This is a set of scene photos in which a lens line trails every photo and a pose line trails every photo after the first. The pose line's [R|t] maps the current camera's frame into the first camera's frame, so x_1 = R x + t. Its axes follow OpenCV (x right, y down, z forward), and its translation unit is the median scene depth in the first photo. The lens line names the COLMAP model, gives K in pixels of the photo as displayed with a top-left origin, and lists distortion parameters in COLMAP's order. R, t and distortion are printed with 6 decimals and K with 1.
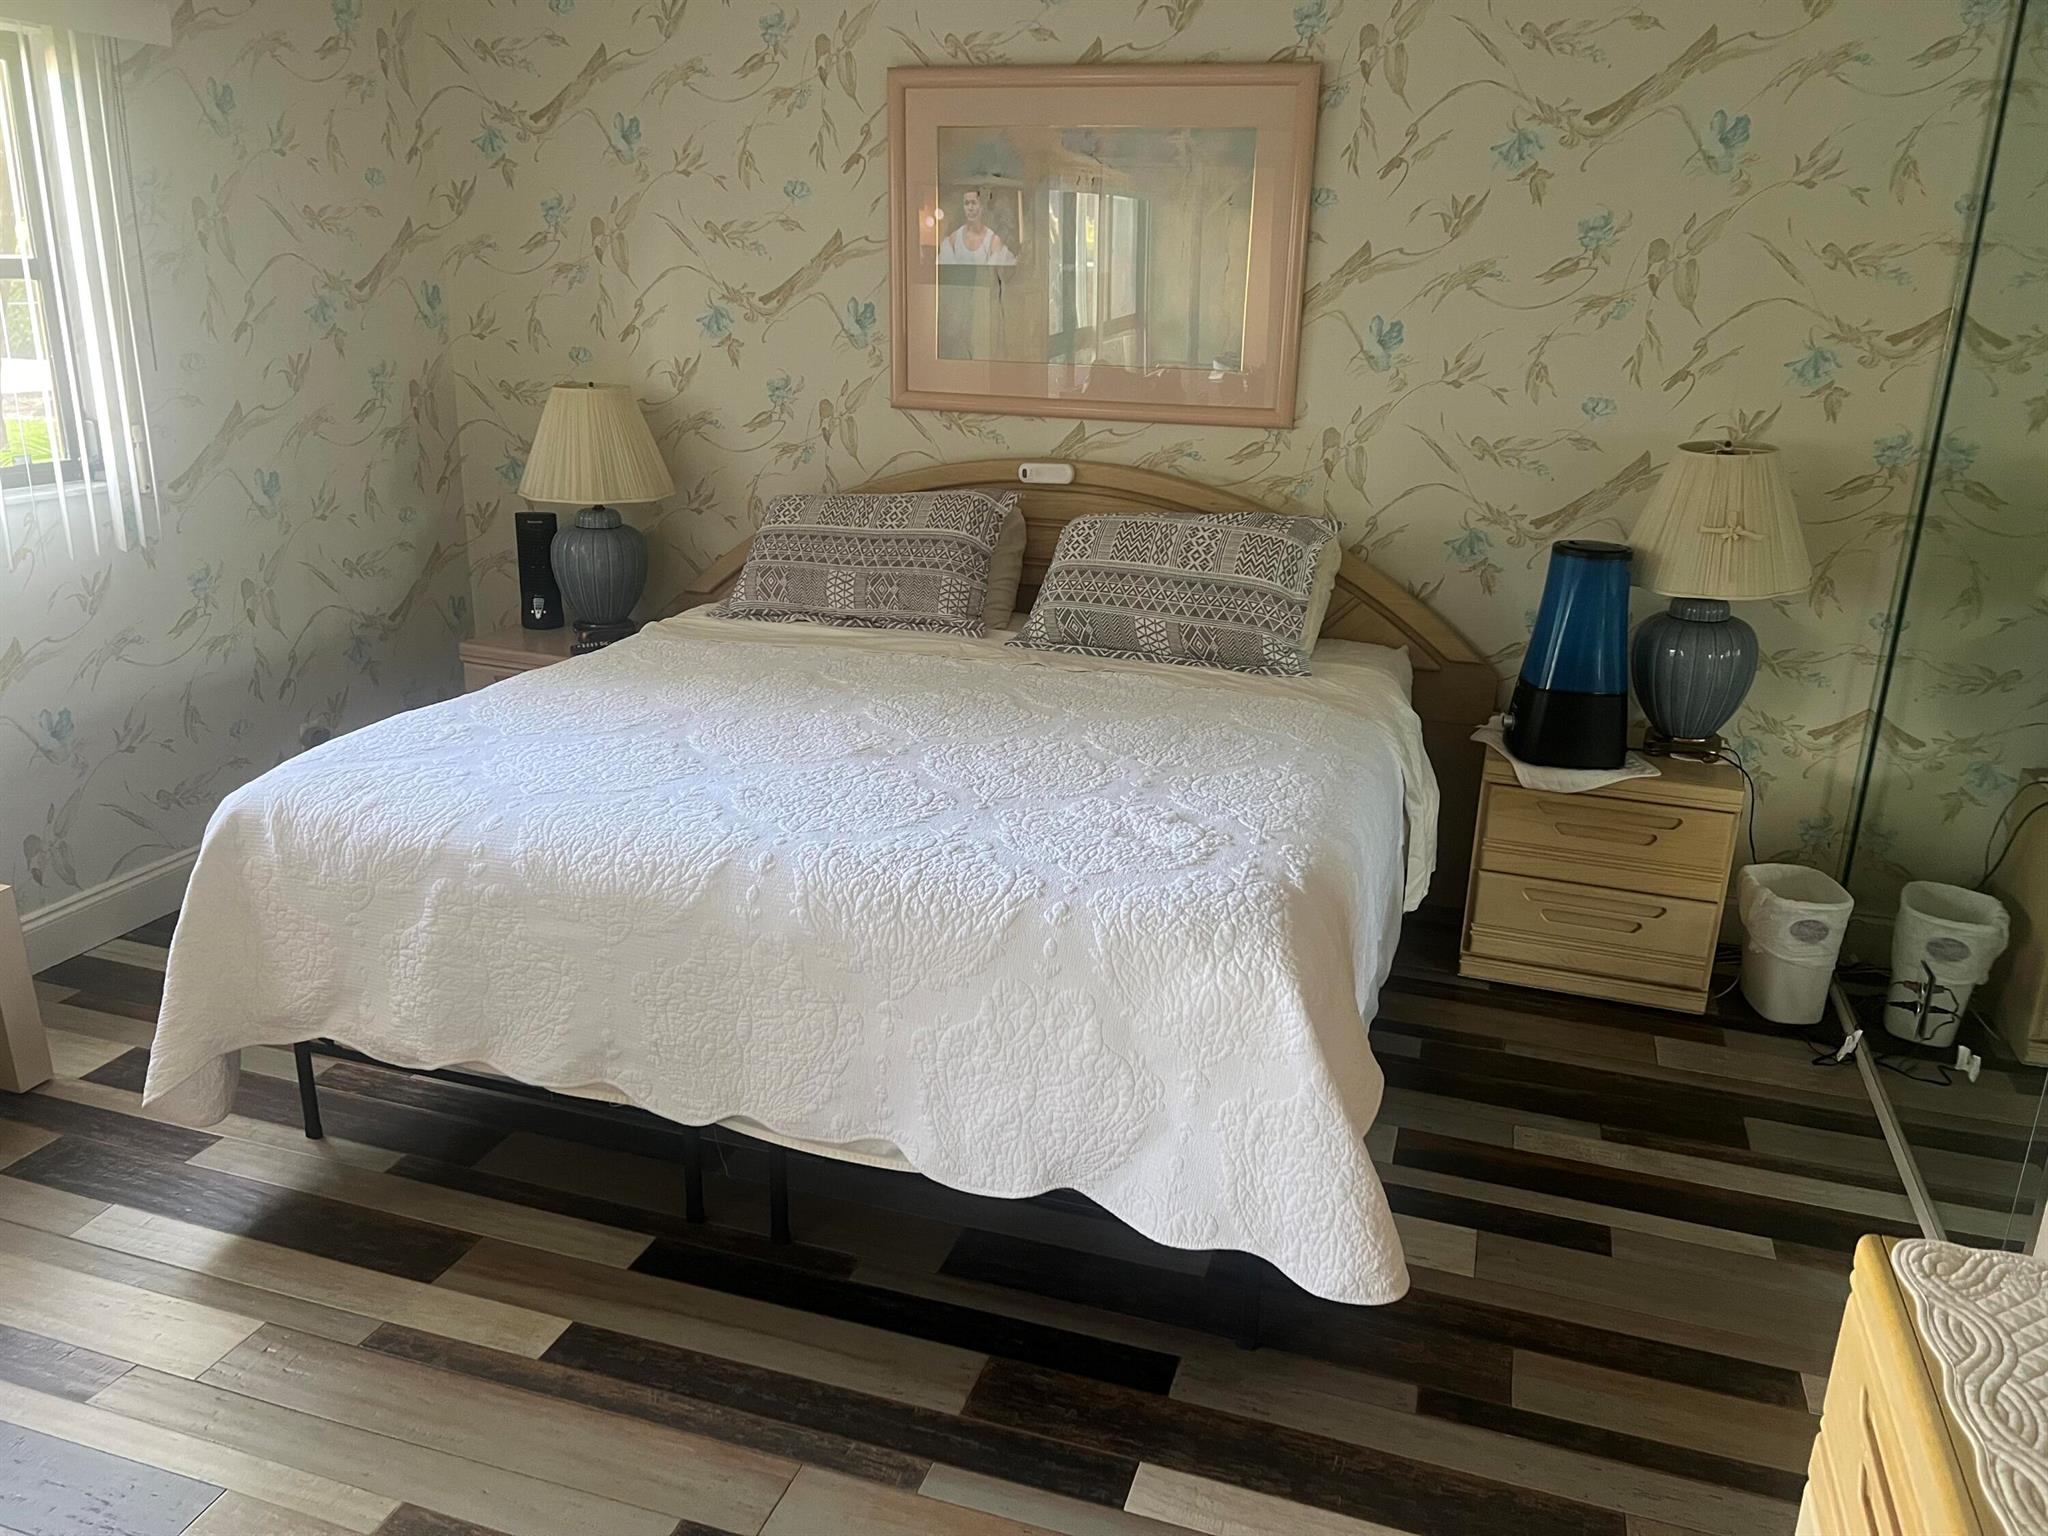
lens RADIAL K [[1526.5, 0, 1022.6], [0, 1526.5, 766.4], [0, 0, 1]] dist [0.068622, -0.083014]
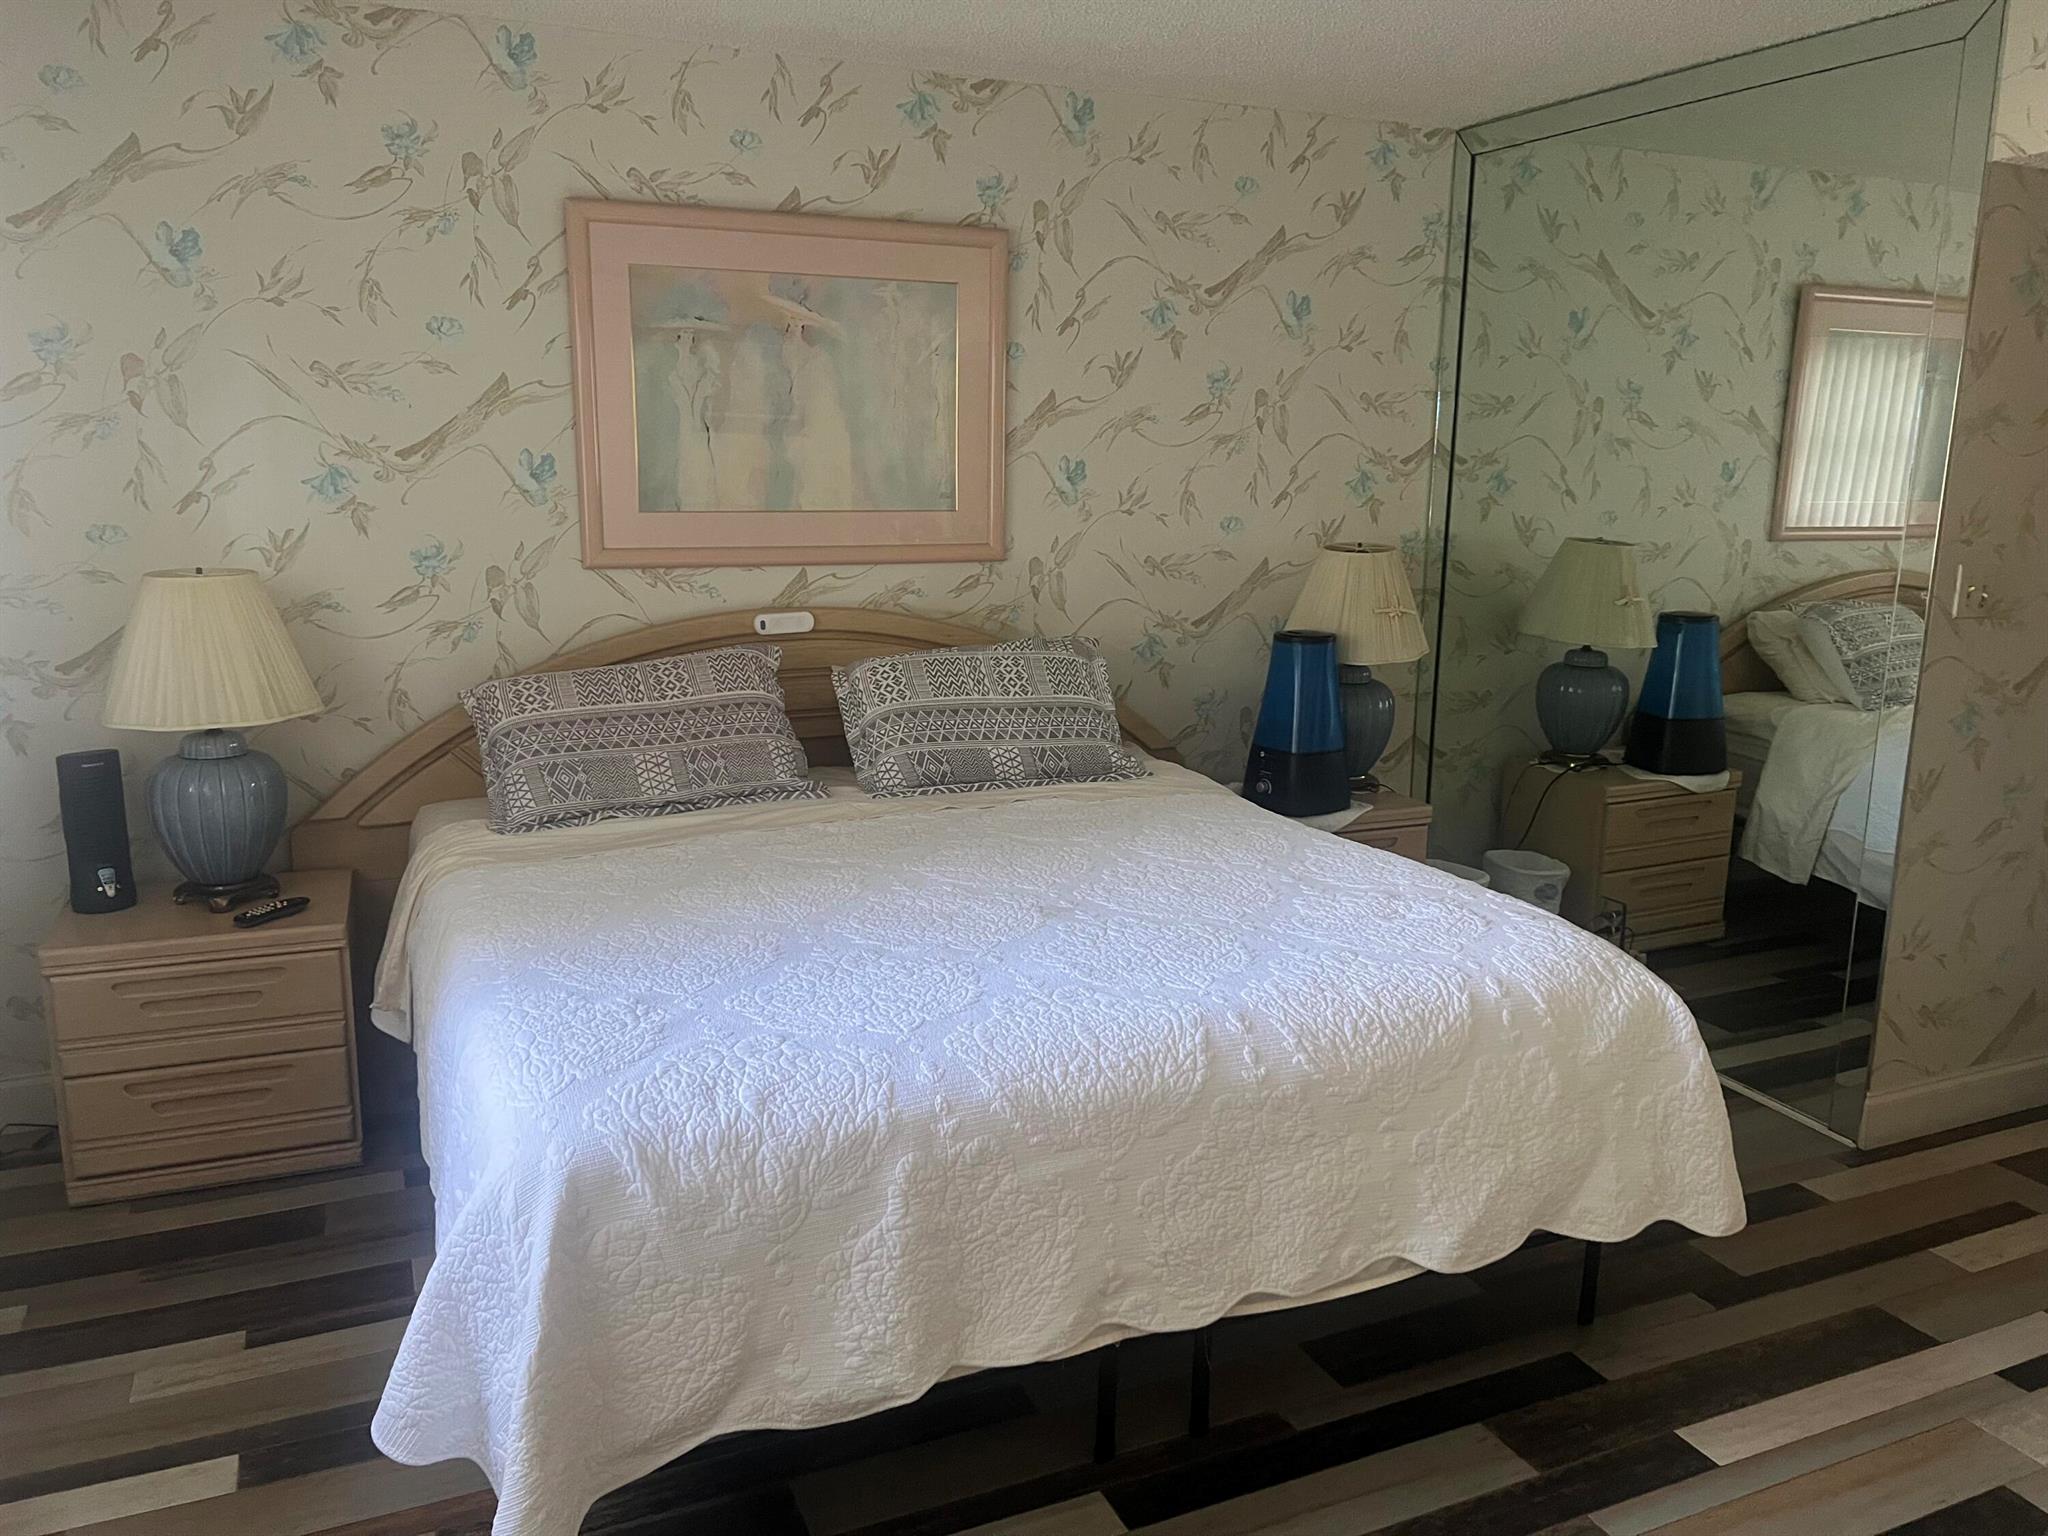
lens RADIAL K [[1526.5, 0, 1024.6], [0, 1526.5, 767.1], [0, 0, 1]] dist [0.068622, -0.083014]
pose [[0.745255, -0.159925, 0.647316, -0.566860], [0.211791, 0.977312, -0.002382, -0.078411], [-0.632249, 0.138871, 0.762218, 0.213633]]
